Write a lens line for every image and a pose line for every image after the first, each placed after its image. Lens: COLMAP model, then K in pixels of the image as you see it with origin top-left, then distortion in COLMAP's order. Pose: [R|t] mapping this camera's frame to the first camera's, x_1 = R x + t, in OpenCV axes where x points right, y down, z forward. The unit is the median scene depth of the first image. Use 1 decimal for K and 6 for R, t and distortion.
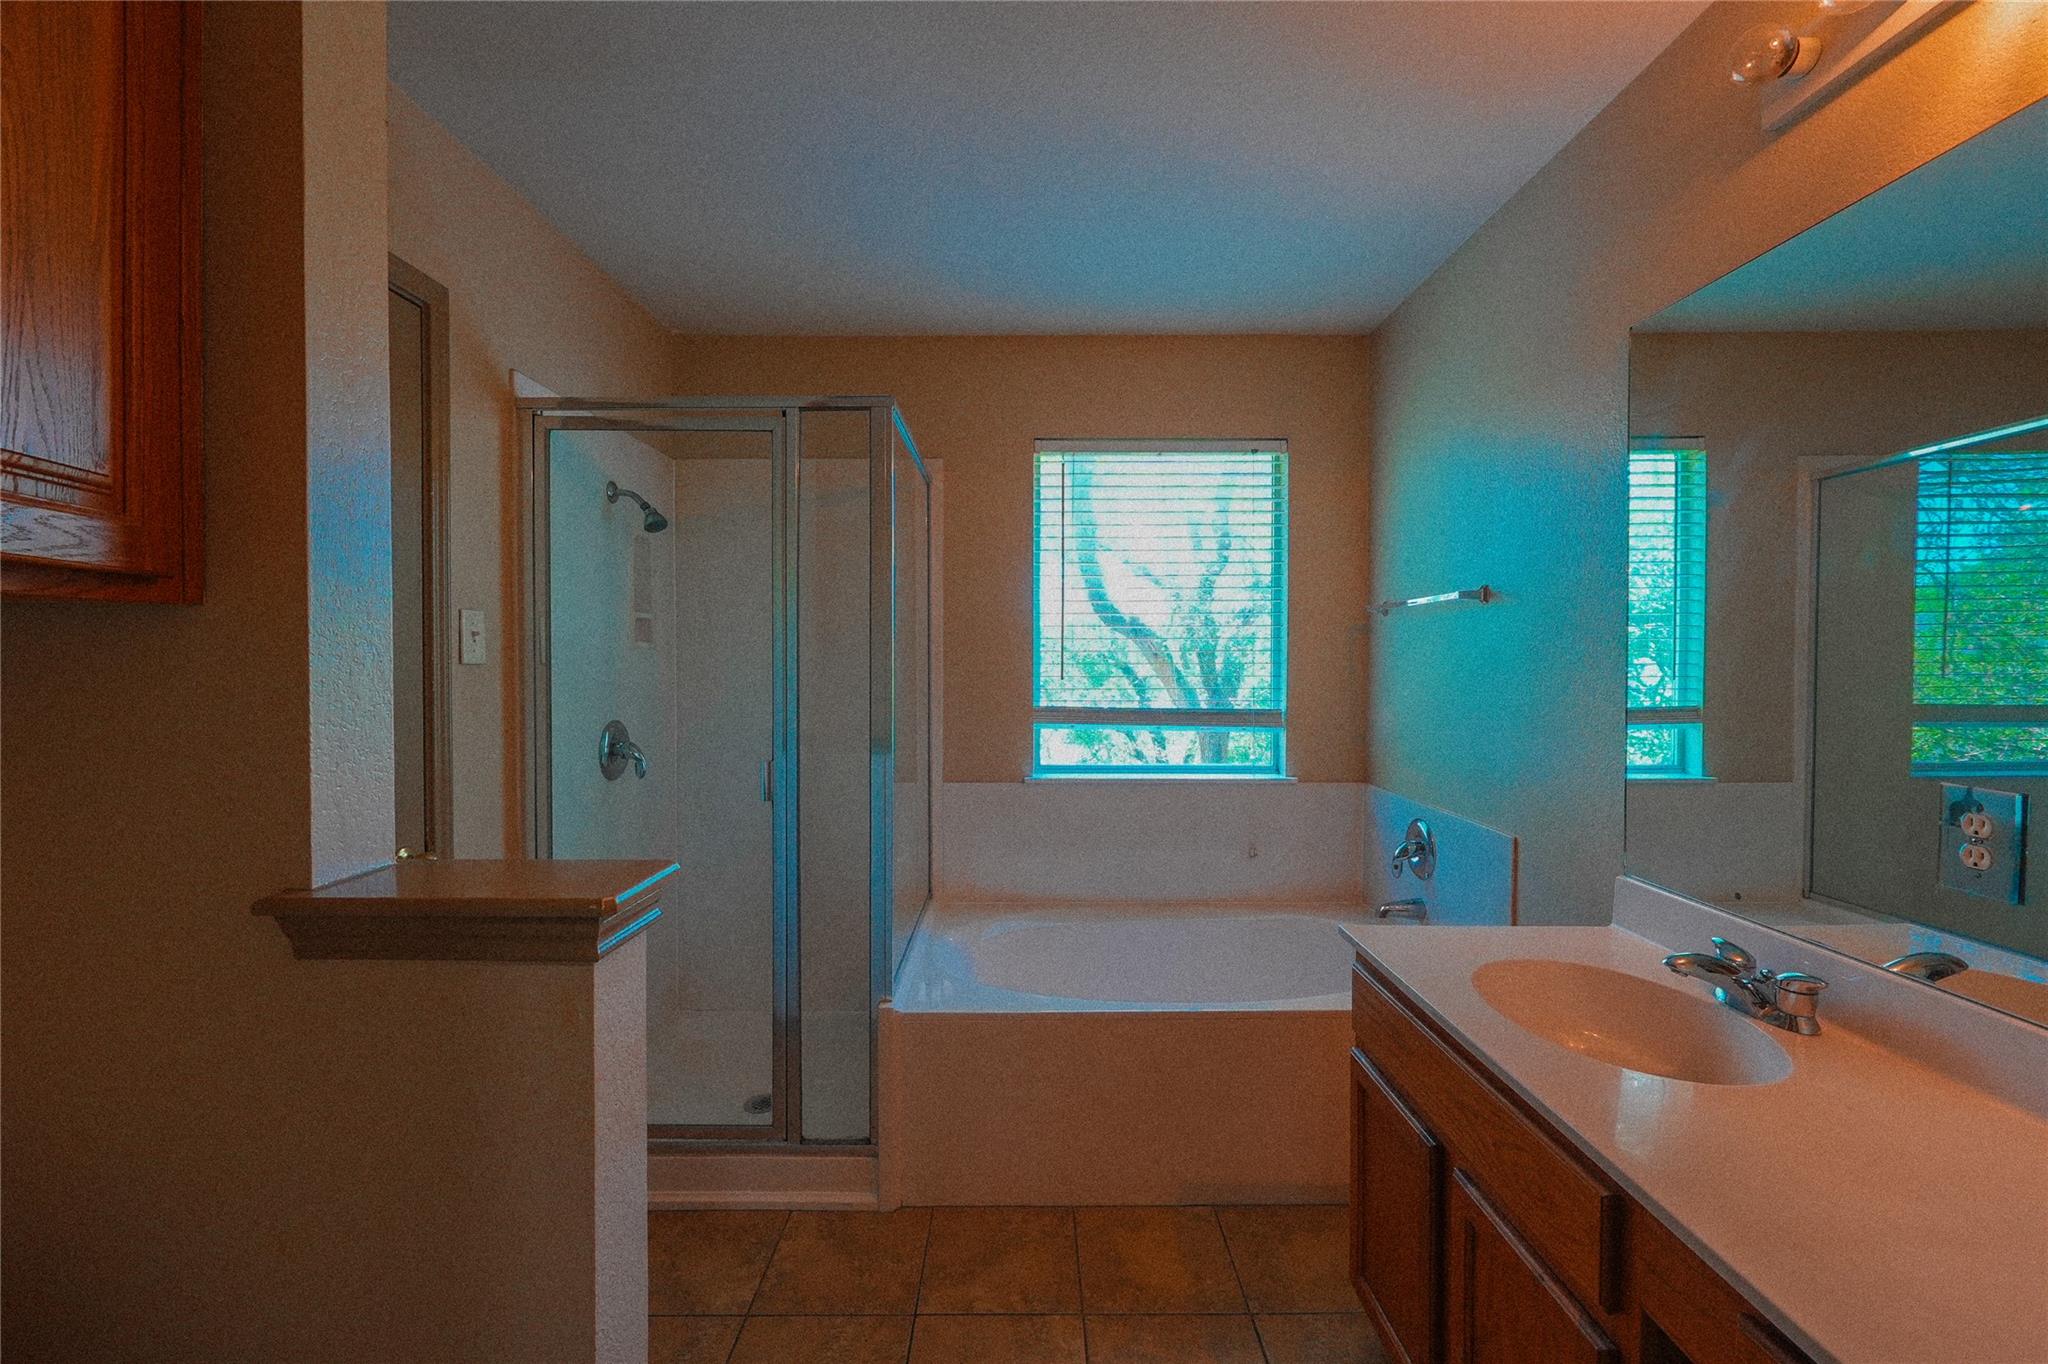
lens RADIAL K [[878.1, 0, 1024.0], [0, 878.1, 682.0], [0, 0, 1]] dist [0.000721, 0.000053]
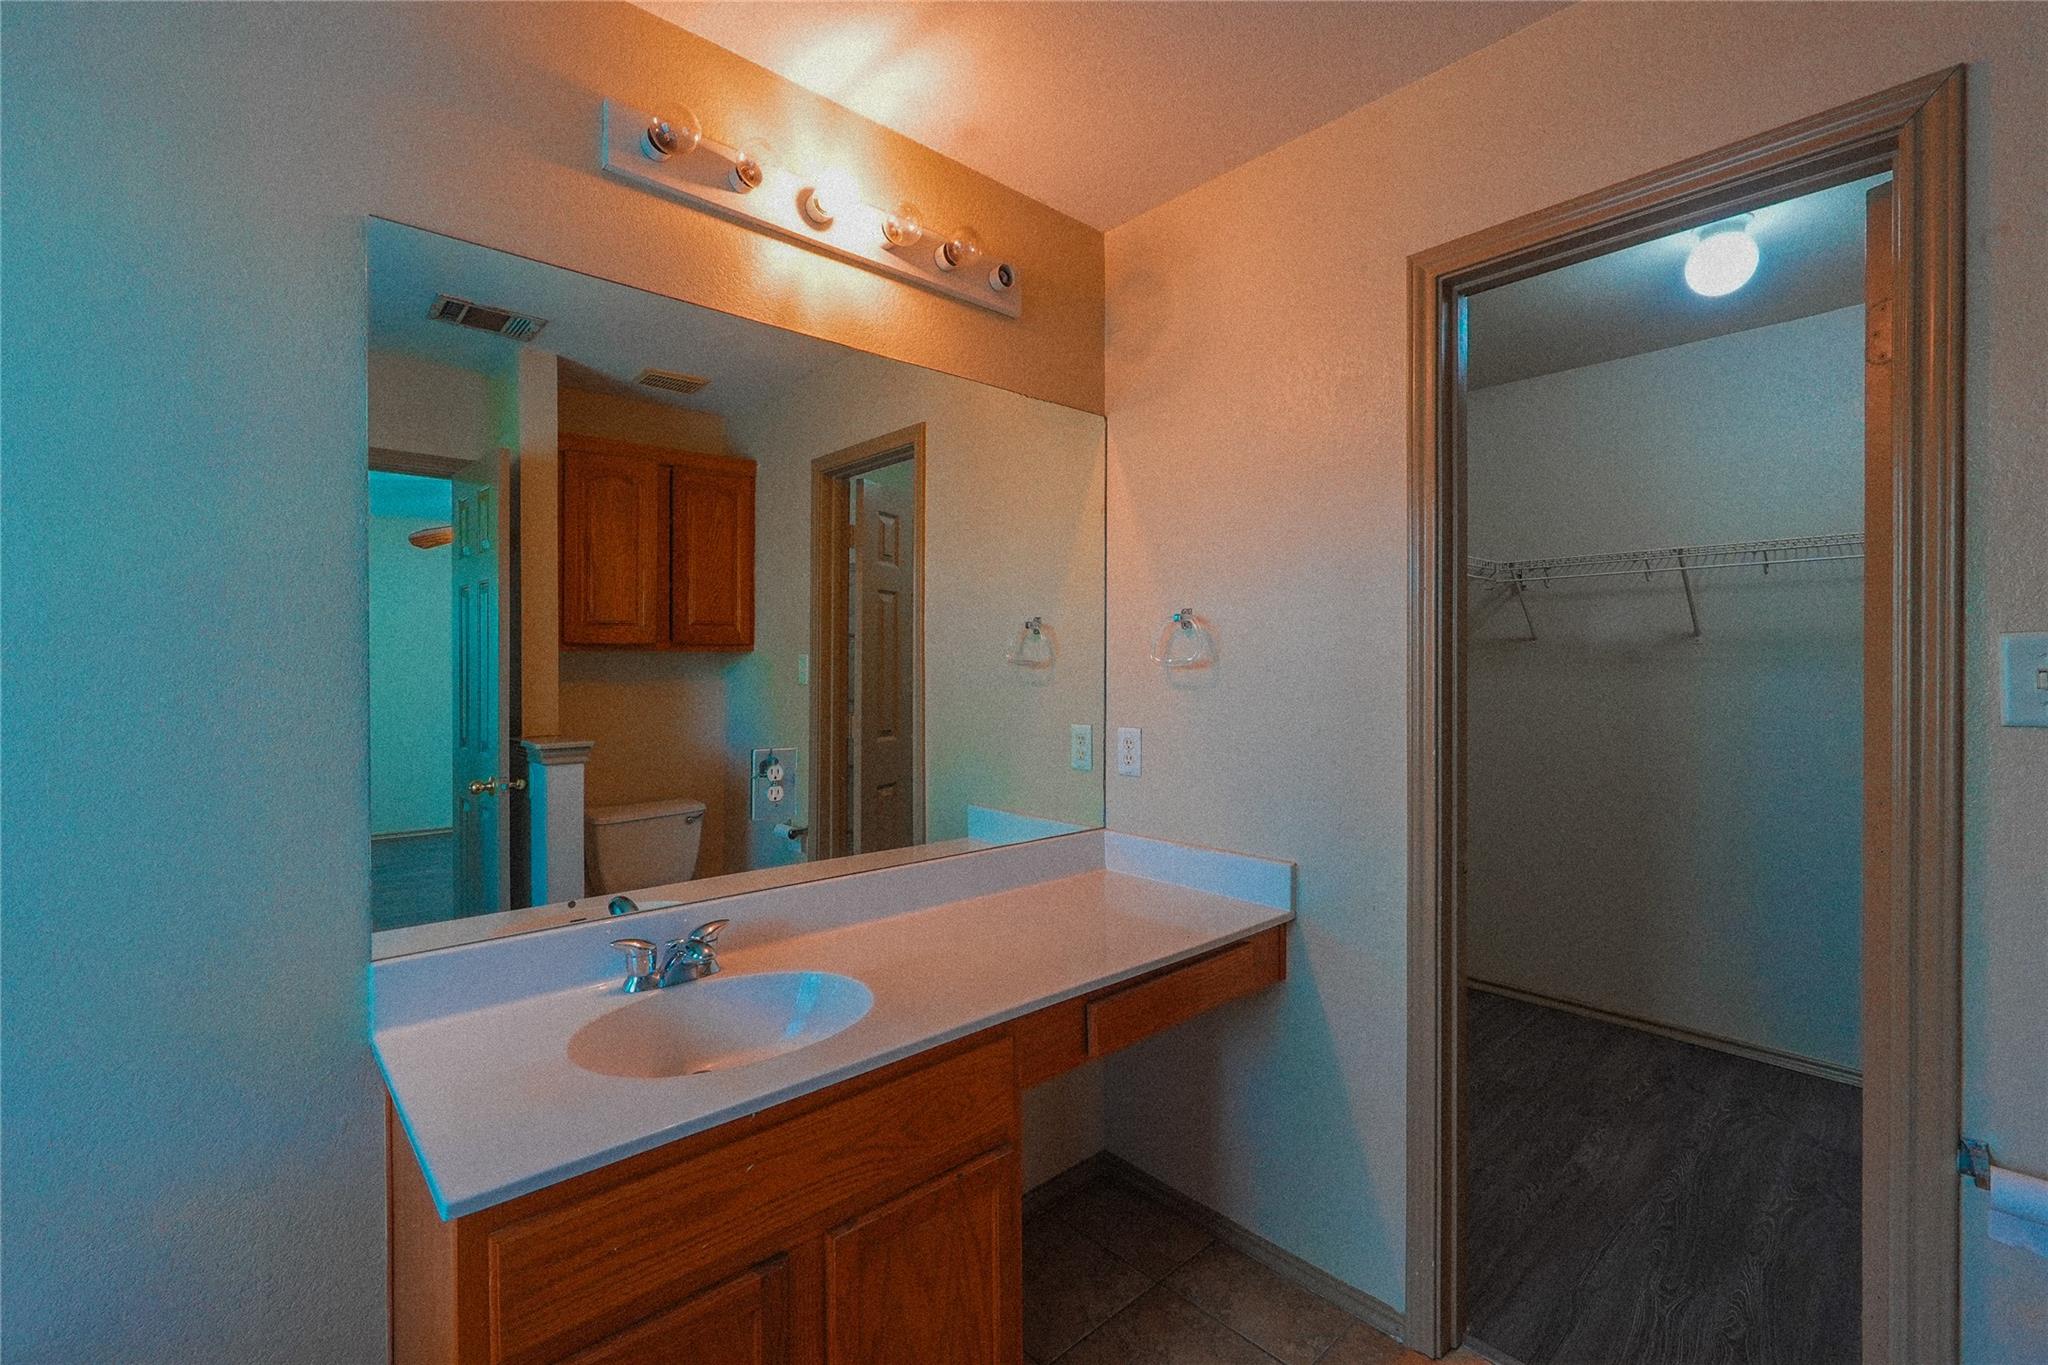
lens RADIAL K [[875.8, 0, 1024.0], [0, 875.8, 682.5], [0, 0, 1]] dist [-0.001719, -0.000209]
pose [[-0.681080, -0.006187, 0.732183, -0.342124], [0.012563, 0.999718, 0.020133, -0.022557], [-0.732101, 0.022911, -0.680810, 1.695508]]
